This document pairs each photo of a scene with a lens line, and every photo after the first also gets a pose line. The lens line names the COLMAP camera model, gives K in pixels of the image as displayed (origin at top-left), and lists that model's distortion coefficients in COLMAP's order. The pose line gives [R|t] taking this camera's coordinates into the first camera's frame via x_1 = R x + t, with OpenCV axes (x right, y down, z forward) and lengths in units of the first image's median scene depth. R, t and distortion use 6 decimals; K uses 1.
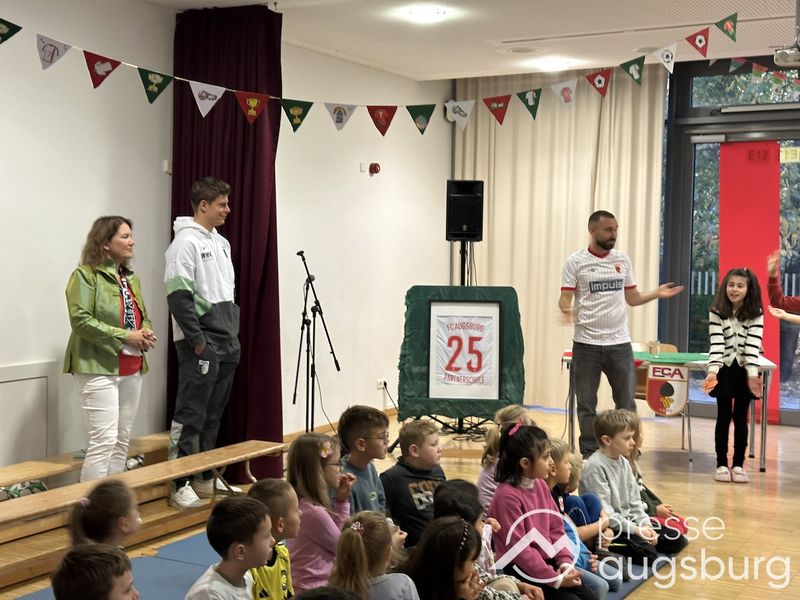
lens RADIAL K [[1117.2, 0, 397.2], [0, 1117.2, 295.2], [0, 0, 1]] dist [0.106969, 0.000000]
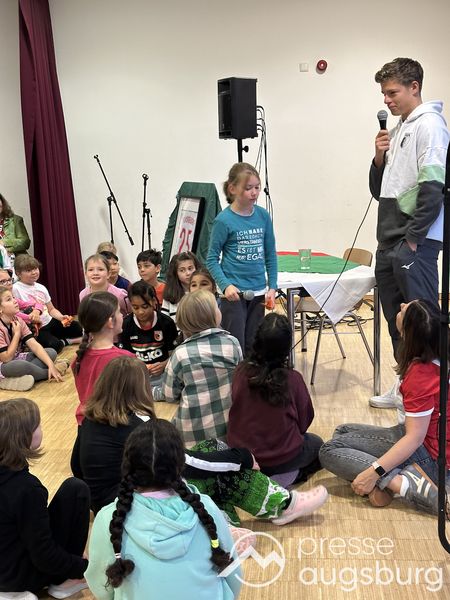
lens RADIAL K [[837.9, 0, 224.6], [0, 837.9, 303.9], [0, 0, 1]] dist [0.106969, 0.000000]
pose [[0.414926, 0.130875, -0.900393, 1.047167], [0.007921, 0.989044, 0.147411, -0.014616], [0.909821, -0.068297, 0.409343, 0.877896]]
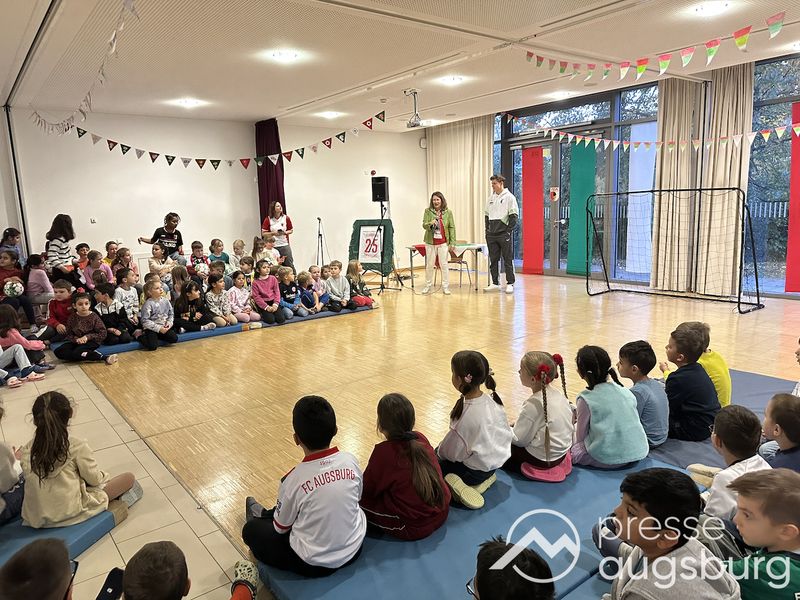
lens RADIAL K [[561.5, 0, 412.7], [0, 561.5, 311.8], [0, 0, 1]] dist [0.035019, -0.049520]
pose [[0.930247, 0.025465, -0.366050, 0.799092], [0.029249, 0.989268, 0.143154, 0.026000], [0.365767, -0.143875, 0.919519, -0.233487]]
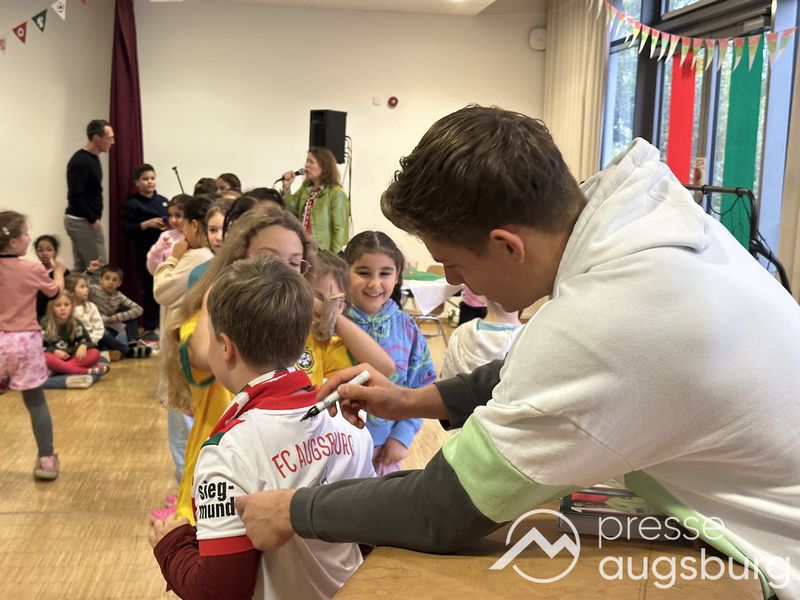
lens RADIAL K [[1117.2, 0, 394.1], [0, 1117.2, 295.1], [0, 0, 1]] dist [0.106969, 0.000000]
pose [[0.586969, 0.098980, -0.803536, 1.396314], [-0.060793, 0.995085, 0.078166, -0.009718], [0.807324, 0.002968, 0.590102, 0.500736]]
